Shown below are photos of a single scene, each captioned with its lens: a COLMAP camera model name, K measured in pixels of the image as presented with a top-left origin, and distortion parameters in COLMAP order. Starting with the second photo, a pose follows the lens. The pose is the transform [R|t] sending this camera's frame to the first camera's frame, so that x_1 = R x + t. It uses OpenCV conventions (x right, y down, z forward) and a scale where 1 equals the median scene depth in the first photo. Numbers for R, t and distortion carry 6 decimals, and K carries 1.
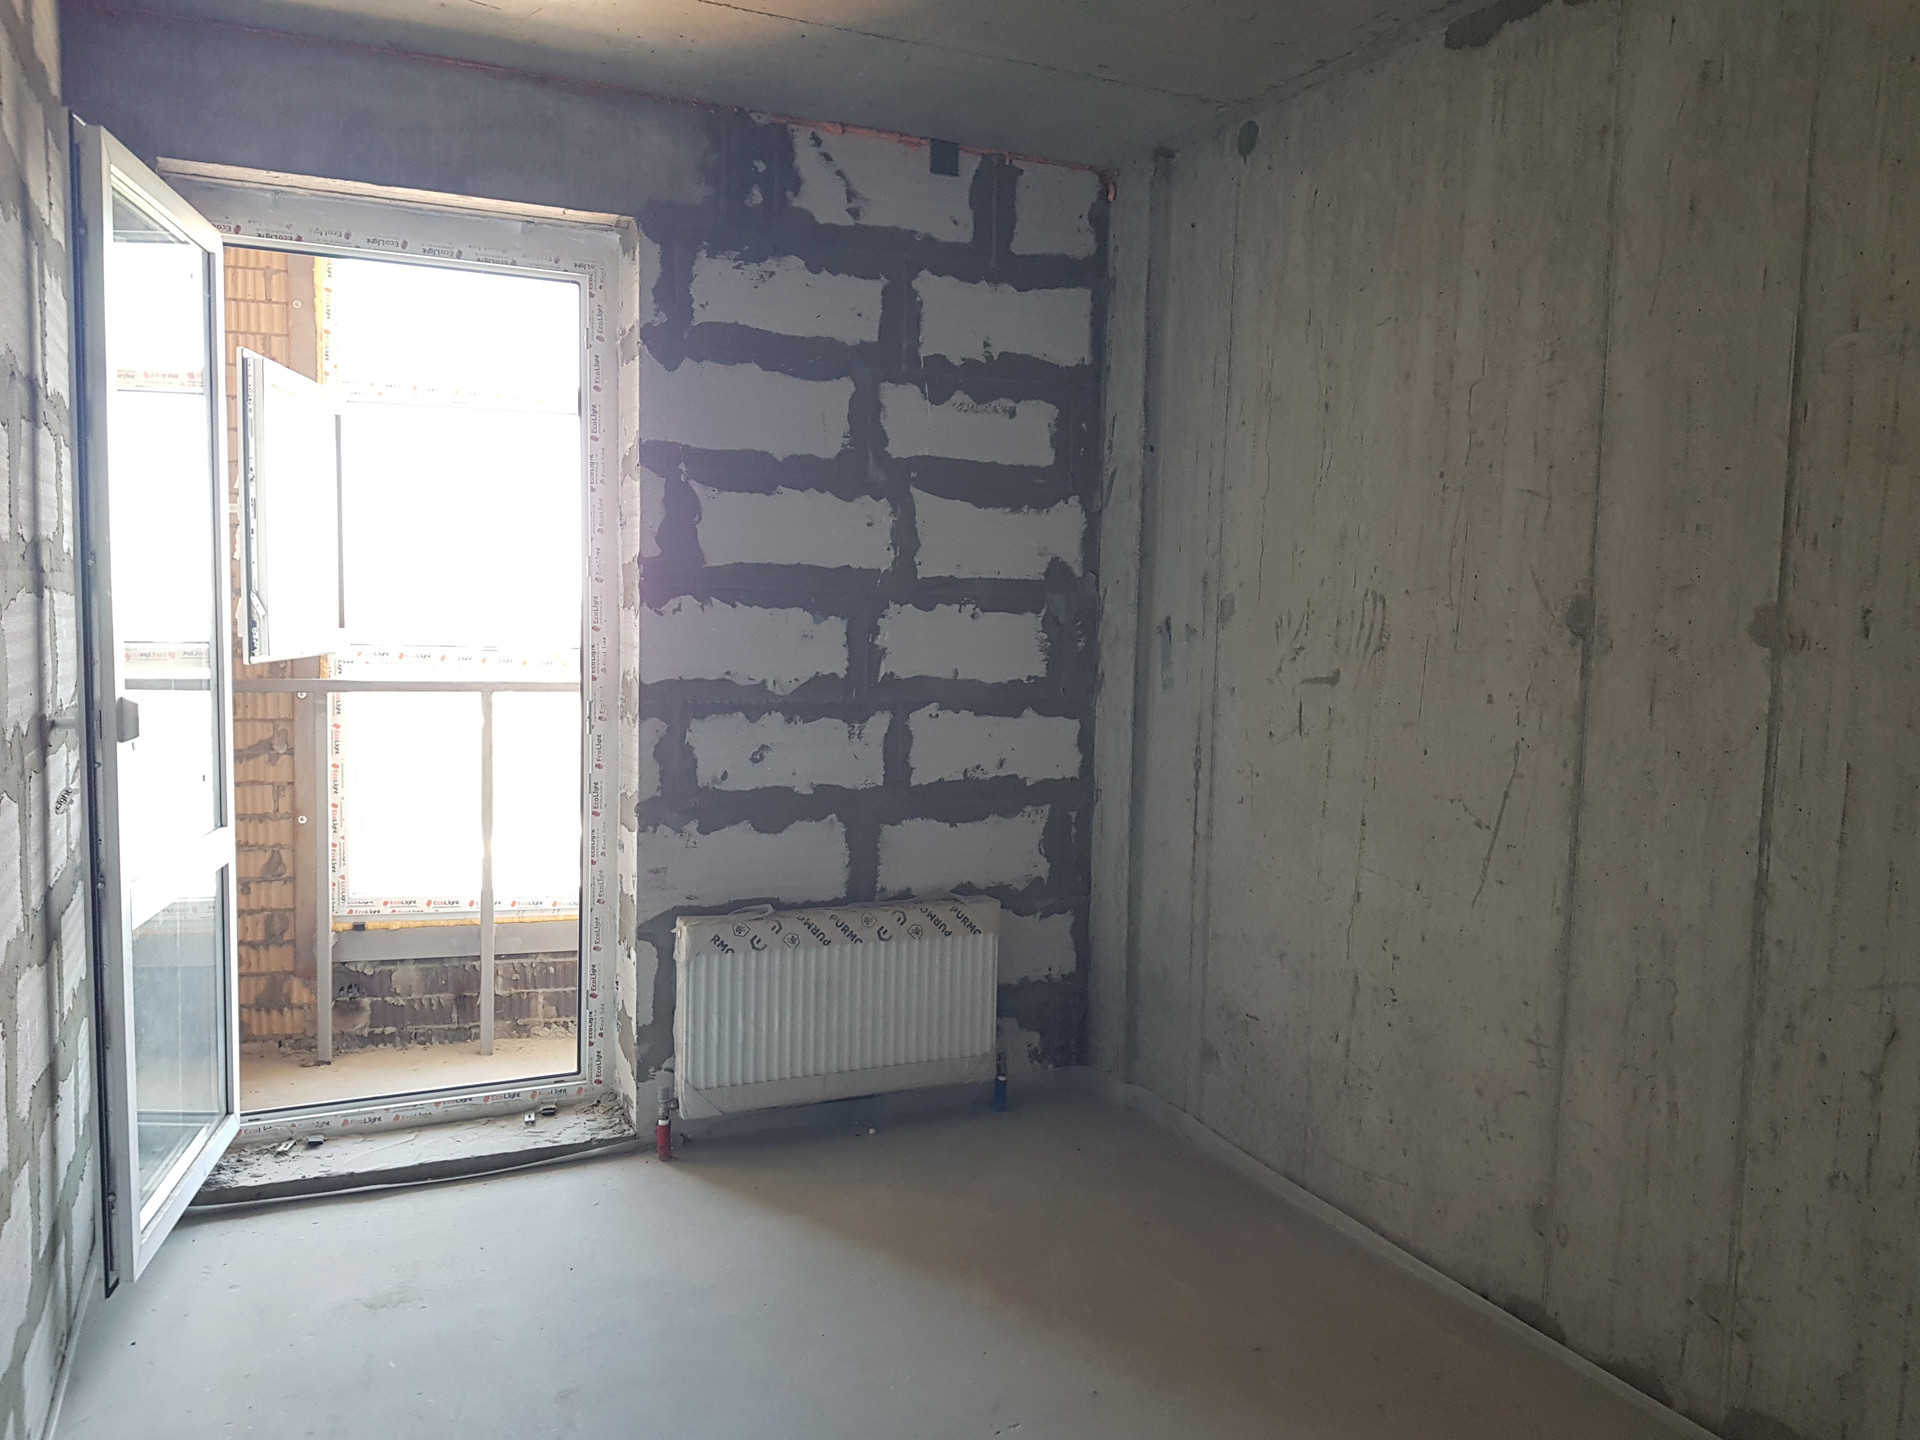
lens RADIAL K [[1455.7, 0, 959.5], [0, 1455.7, 720.8], [0, 0, 1]] dist [0.008681, -0.011820]
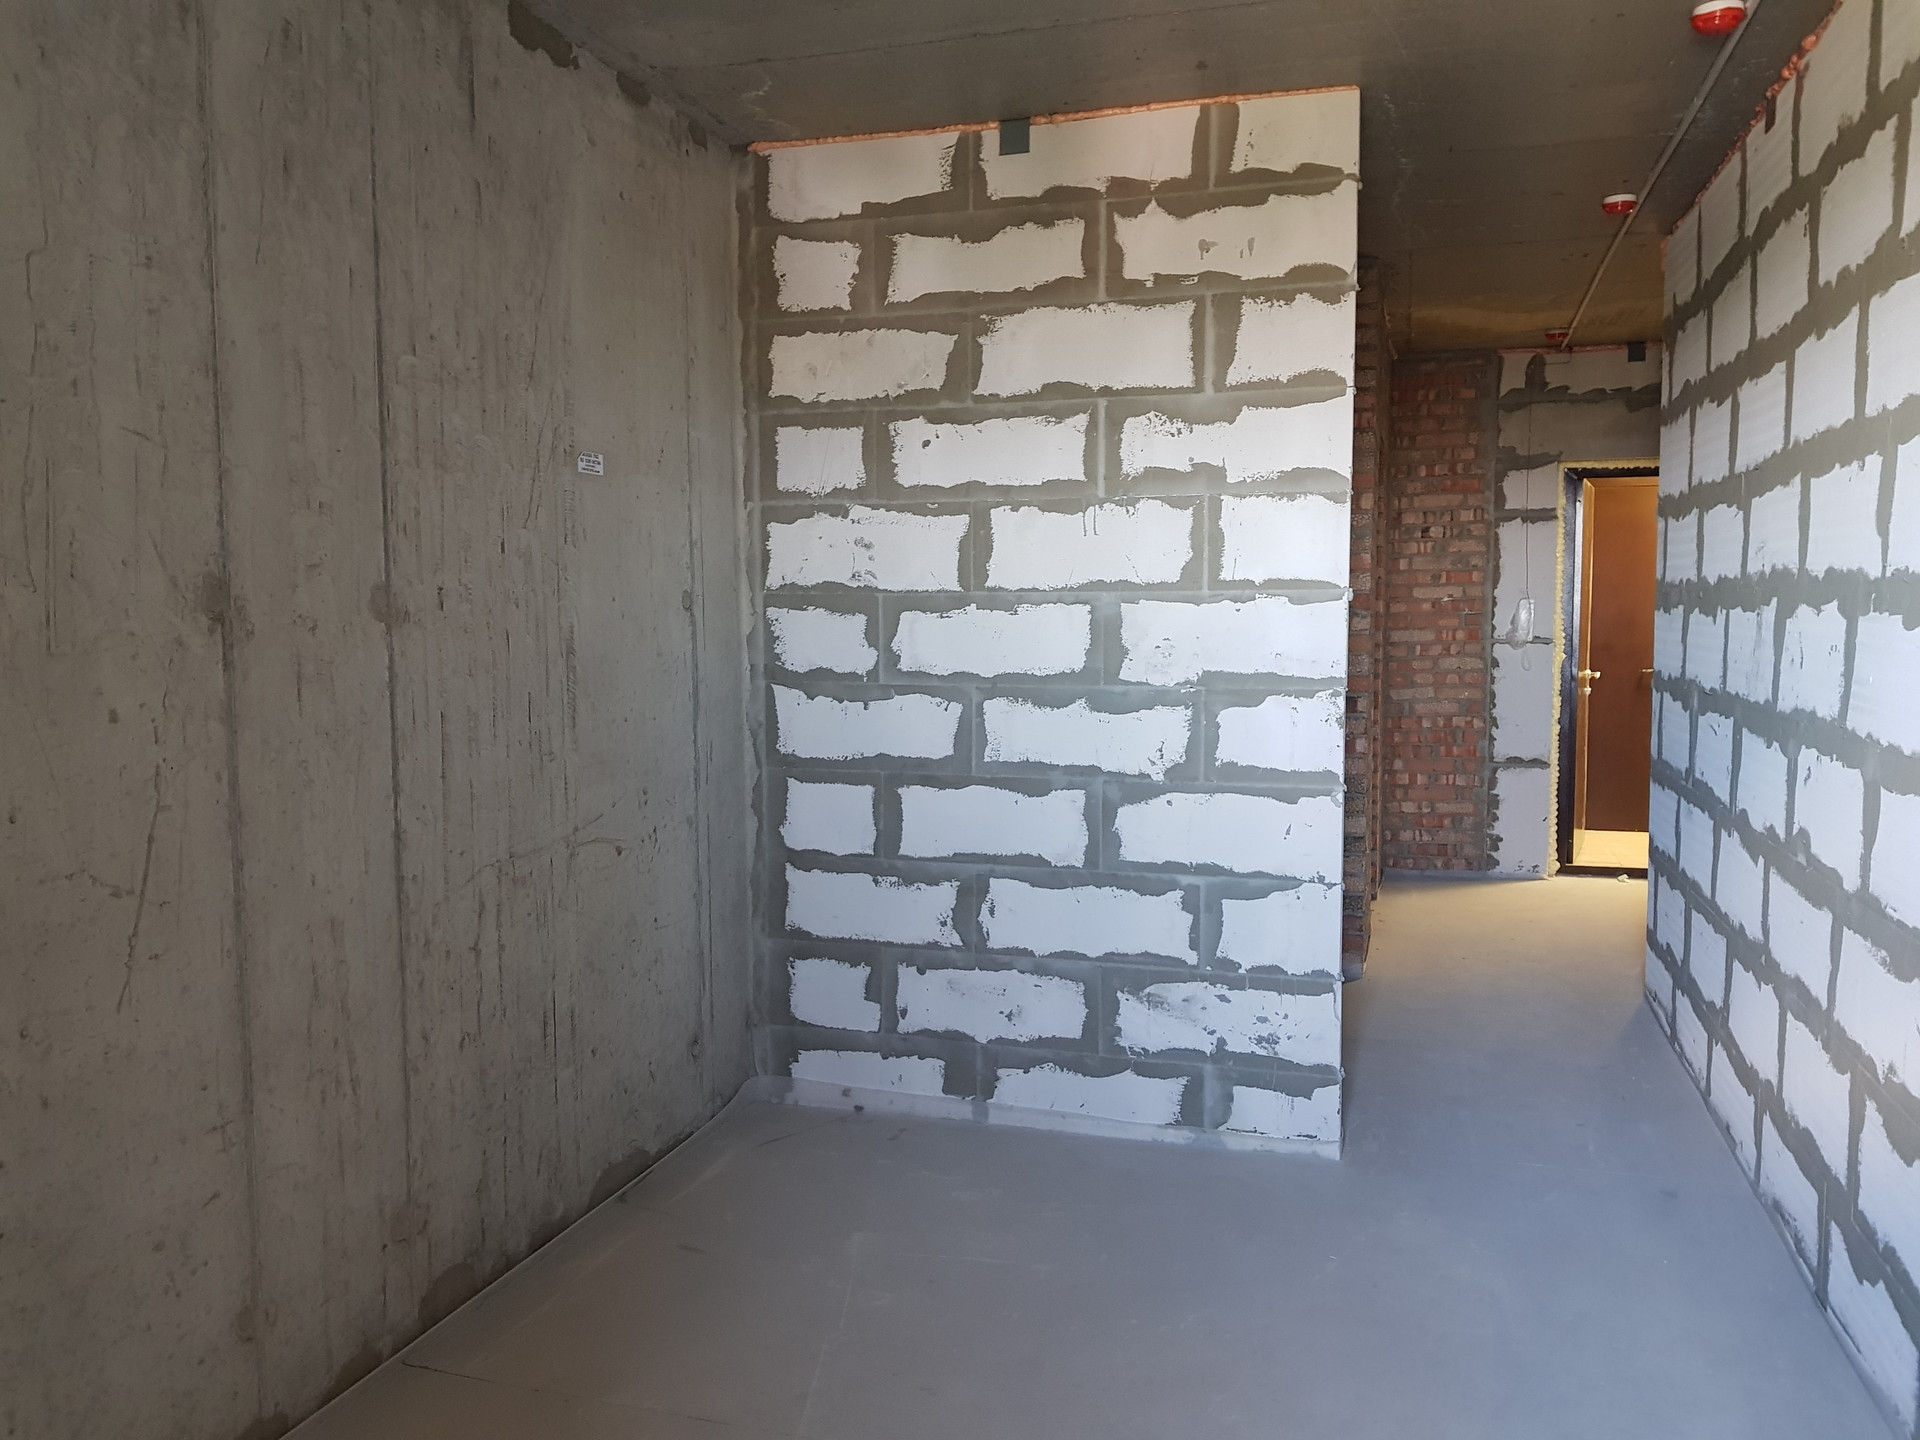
lens RADIAL K [[1455.7, 0, 960.4], [0, 1455.7, 720.5], [0, 0, 1]] dist [0.008681, -0.011820]
pose [[-0.730943, -0.073267, 0.678494, -0.496406], [0.046721, 0.986515, 0.156861, -0.123539], [-0.680838, 0.146357, -0.717663, 1.437161]]
